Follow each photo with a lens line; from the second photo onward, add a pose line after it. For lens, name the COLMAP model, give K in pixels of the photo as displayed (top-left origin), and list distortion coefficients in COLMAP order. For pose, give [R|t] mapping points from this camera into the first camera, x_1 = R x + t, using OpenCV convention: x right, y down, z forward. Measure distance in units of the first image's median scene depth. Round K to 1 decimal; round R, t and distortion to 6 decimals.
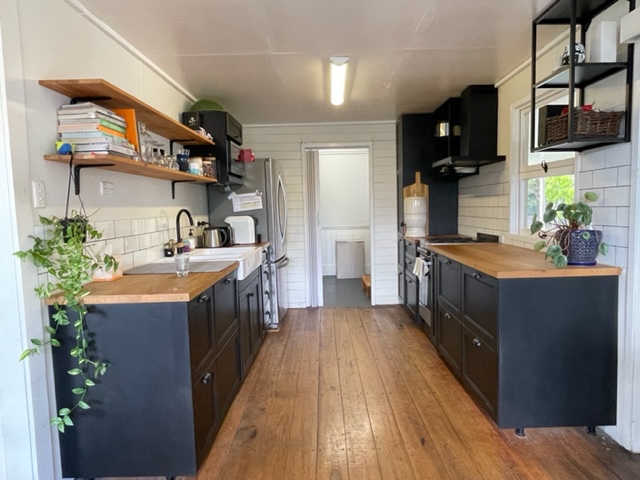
lens RADIAL K [[410.2, 0, 323.5], [0, 410.2, 235.1], [0, 0, 1]] dist [0.005876, -0.015940]
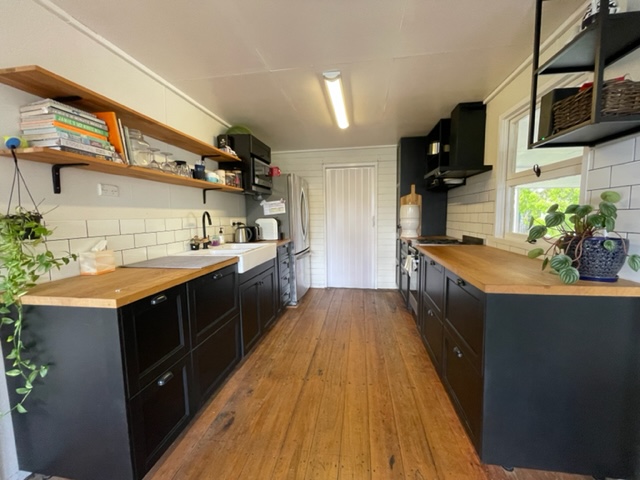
lens RADIAL K [[256.3, 0, 322.0], [0, 256.3, 237.3], [0, 0, 1]] dist [-0.005862, 0.001954]
pose [[0.989162, 0.022669, -0.145067, 0.150505], [-0.020023, 0.999606, 0.019676, -0.011002], [0.145456, -0.016558, 0.989226, 0.394441]]
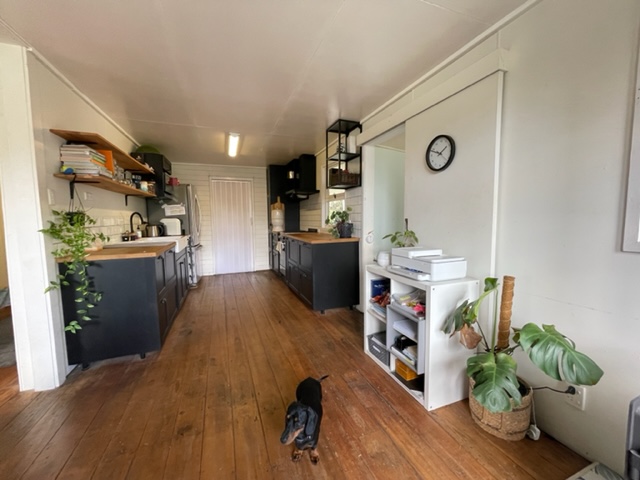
lens RADIAL K [[256.3, 0, 321.7], [0, 256.3, 237.5], [0, 0, 1]] dist [-0.005862, 0.001954]
pose [[0.929006, -0.014394, 0.369786, -0.038875], [0.014206, 0.999894, 0.003232, 0.060805], [-0.369793, 0.002250, 0.929111, -0.296420]]
